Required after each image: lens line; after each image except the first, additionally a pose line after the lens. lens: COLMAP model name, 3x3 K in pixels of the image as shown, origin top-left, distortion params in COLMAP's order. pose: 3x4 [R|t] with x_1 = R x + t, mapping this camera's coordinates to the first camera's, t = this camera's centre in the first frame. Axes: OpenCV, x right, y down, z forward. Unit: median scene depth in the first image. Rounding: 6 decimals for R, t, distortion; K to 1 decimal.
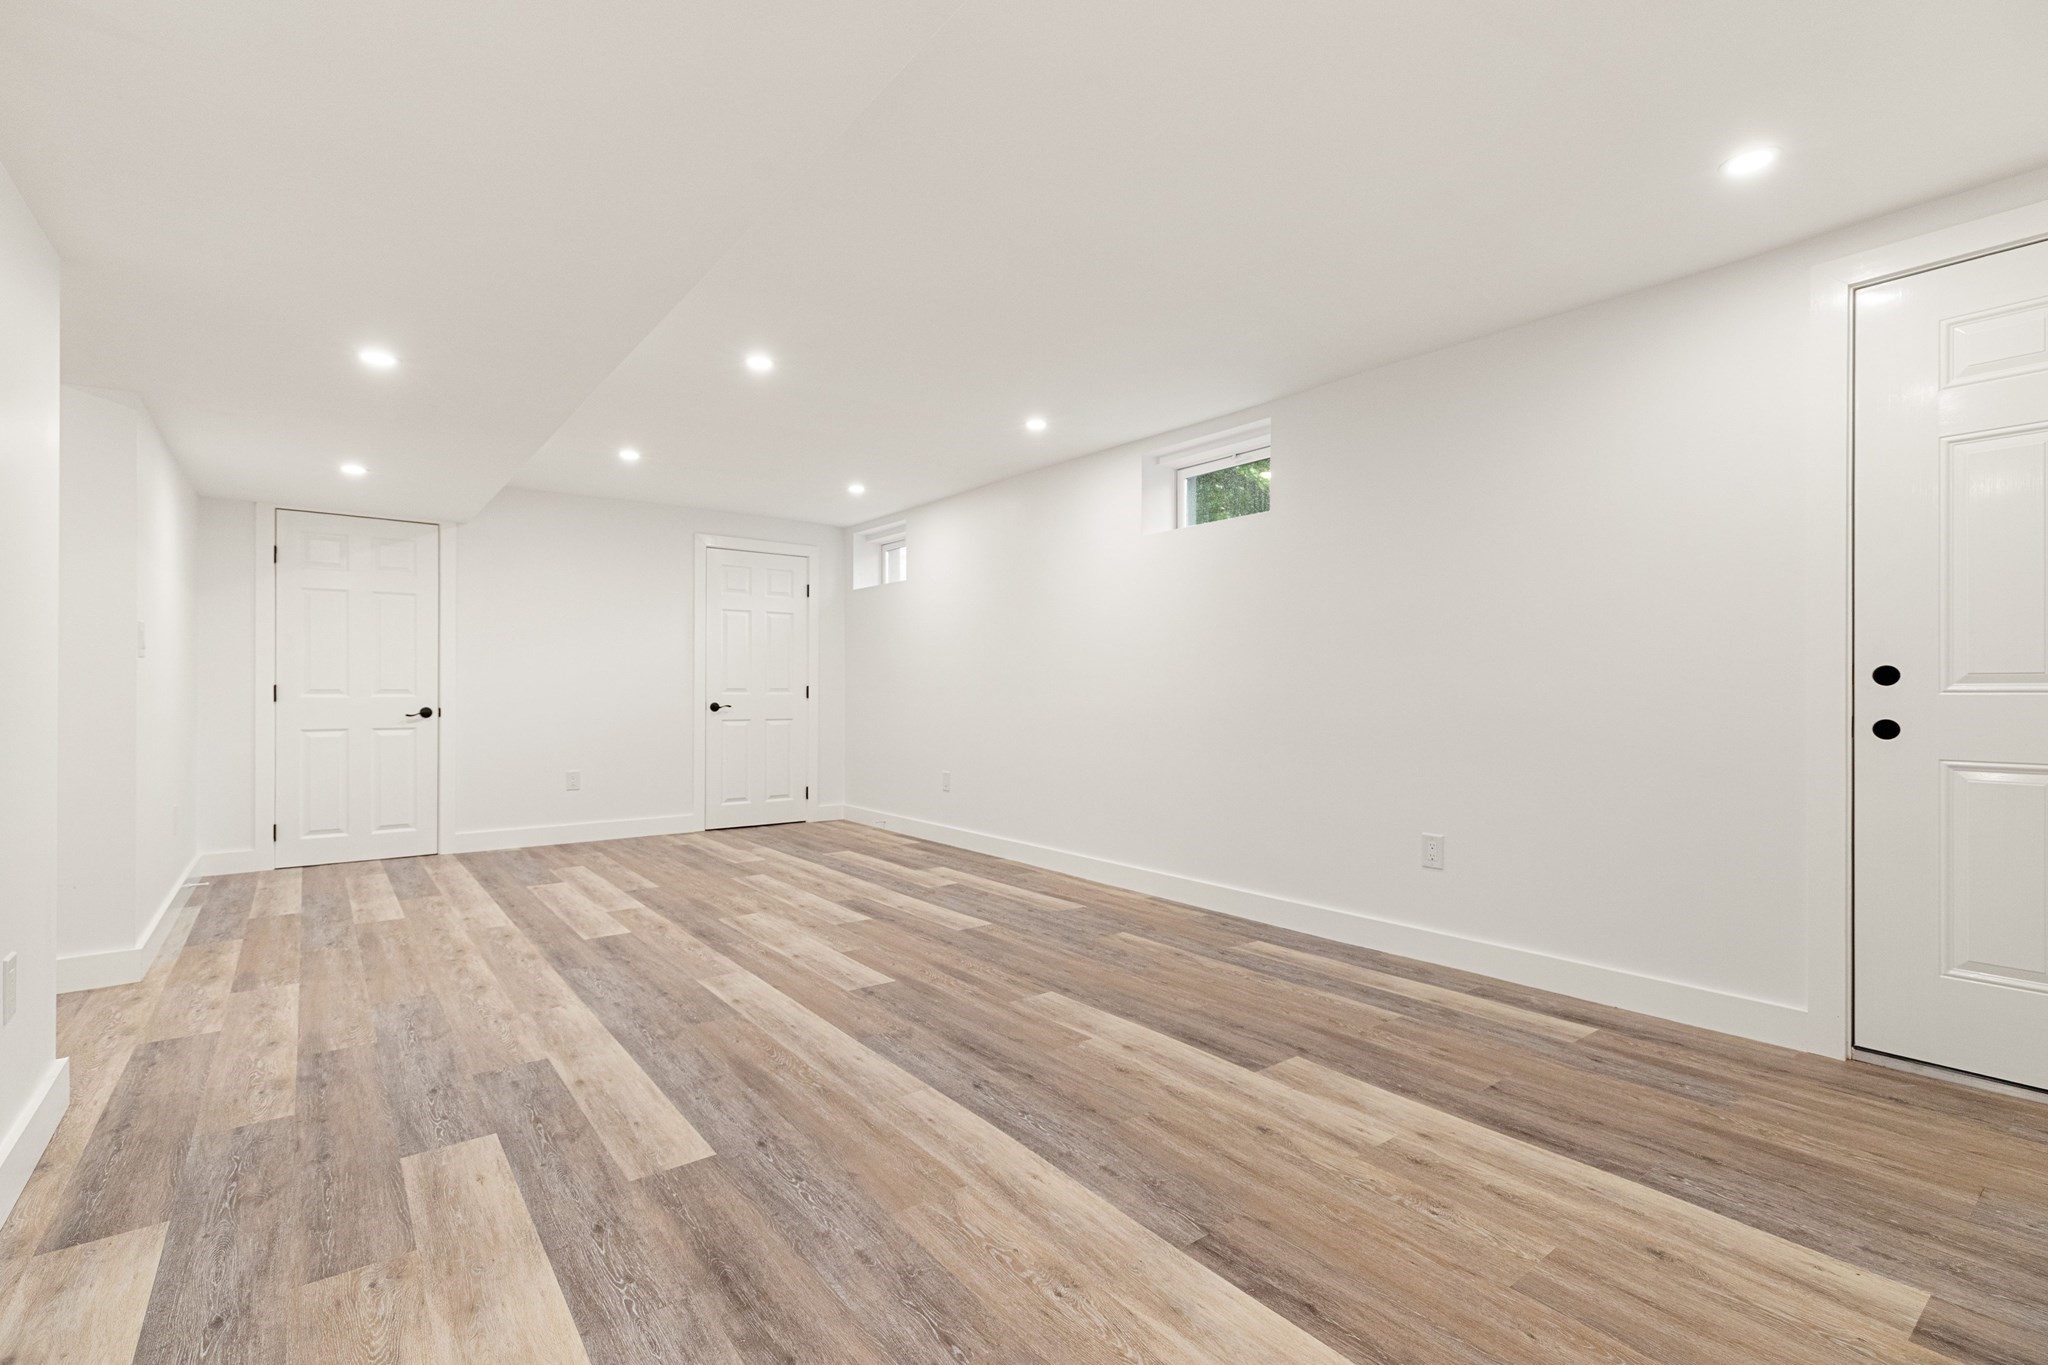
lens RADIAL K [[936.4, 0, 1018.1], [0, 936.4, 695.5], [0, 0, 1]] dist [0.008606, -0.001630]
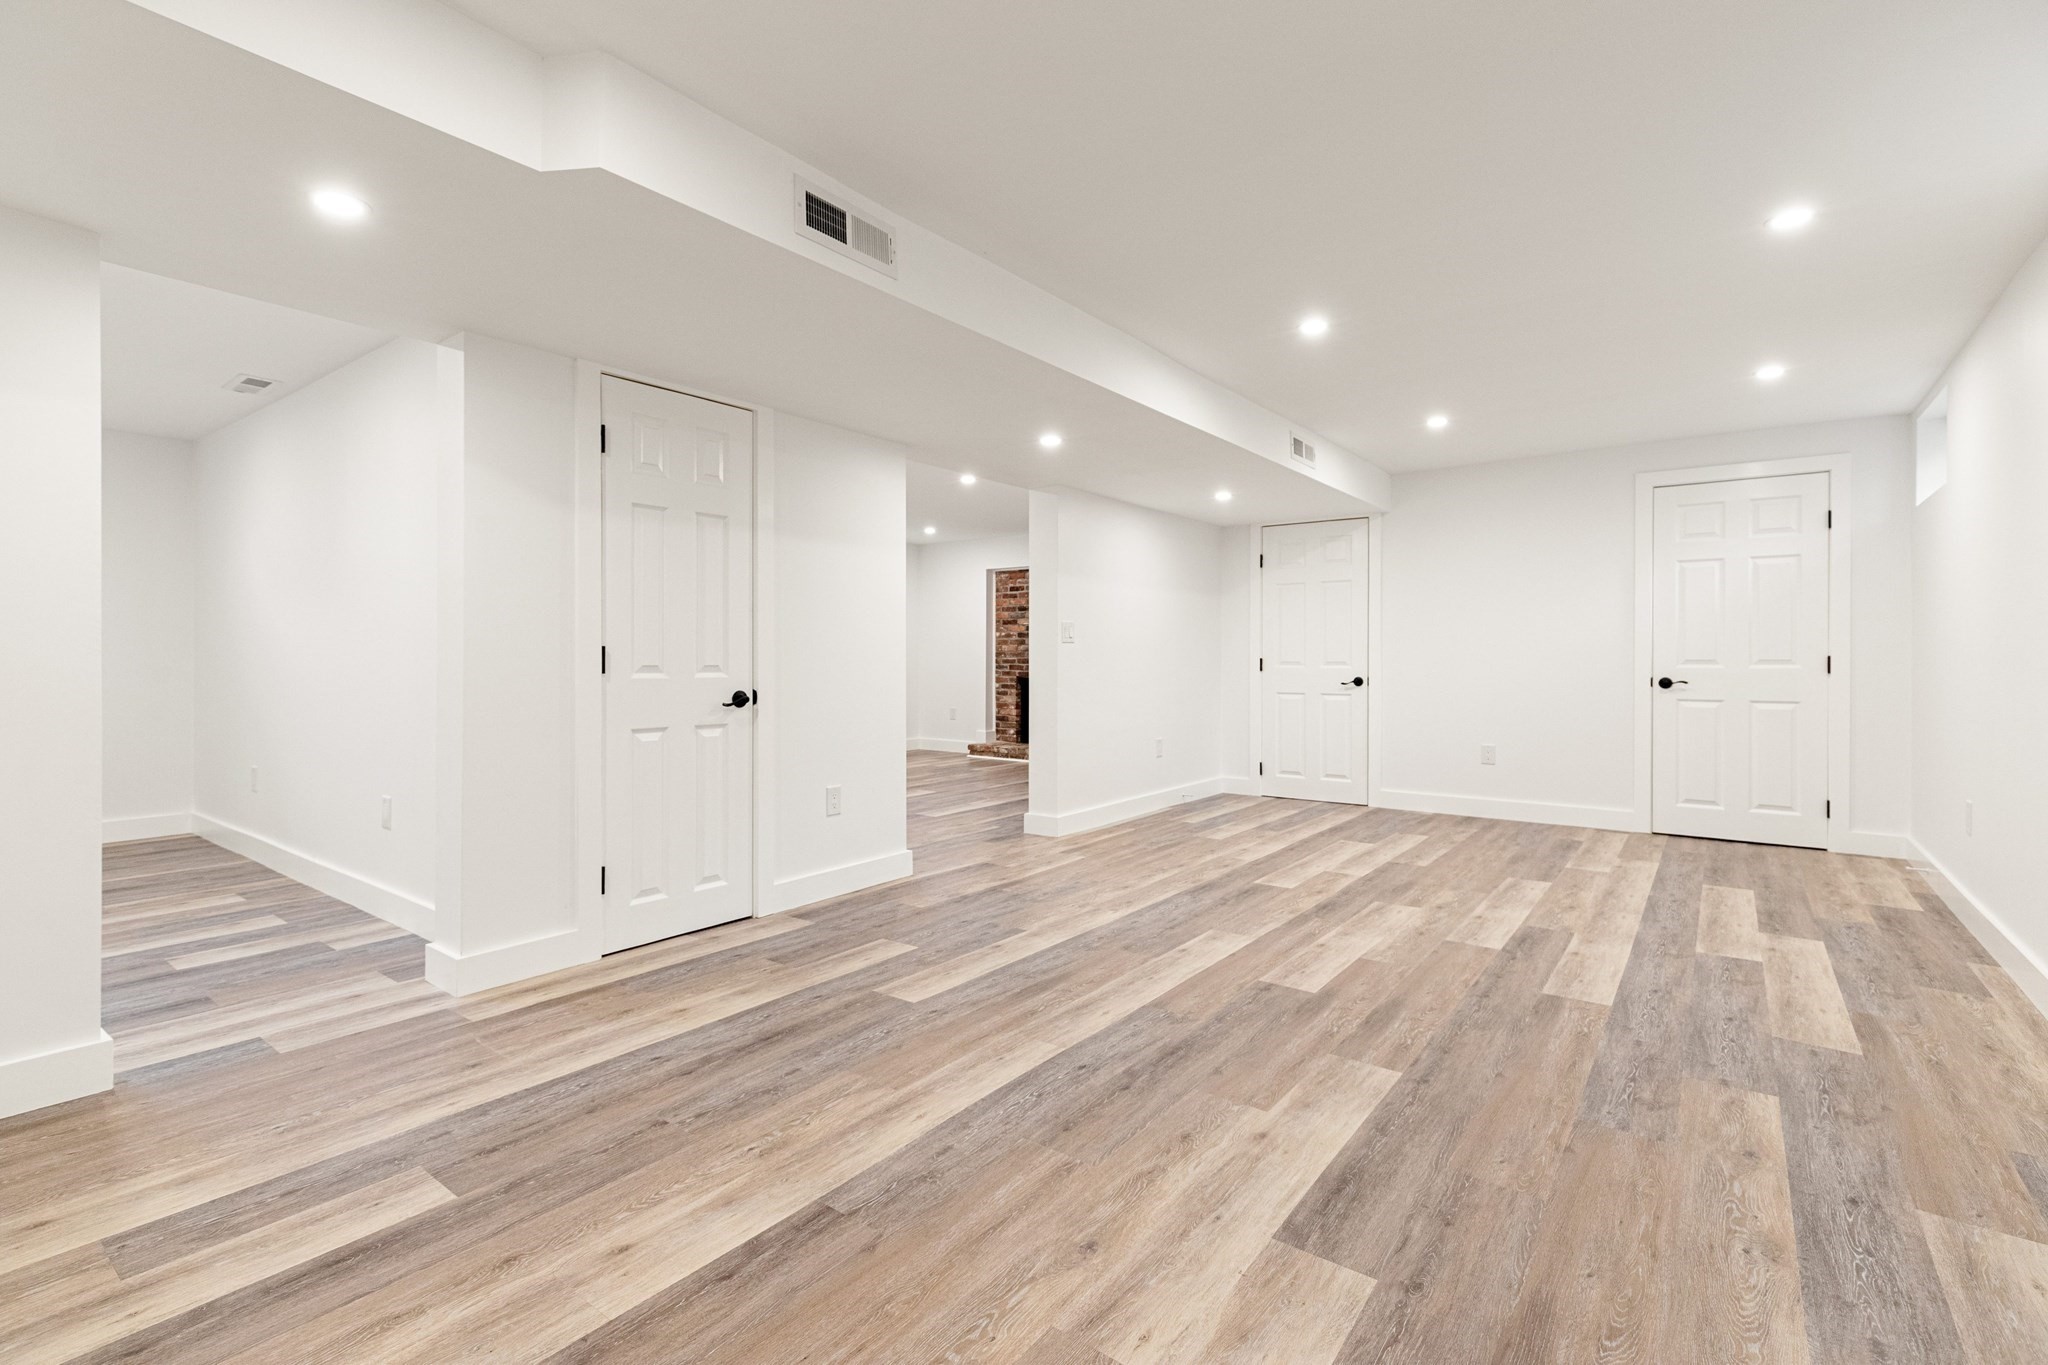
lens RADIAL K [[936.4, 0, 1006.5], [0, 936.4, 665.8], [0, 0, 1]] dist [0.008606, -0.001630]
pose [[0.249072, 0.005123, -0.968471, 0.796203], [-0.004697, 0.999981, 0.004082, -0.007952], [0.968474, 0.003532, 0.249091, 0.605262]]
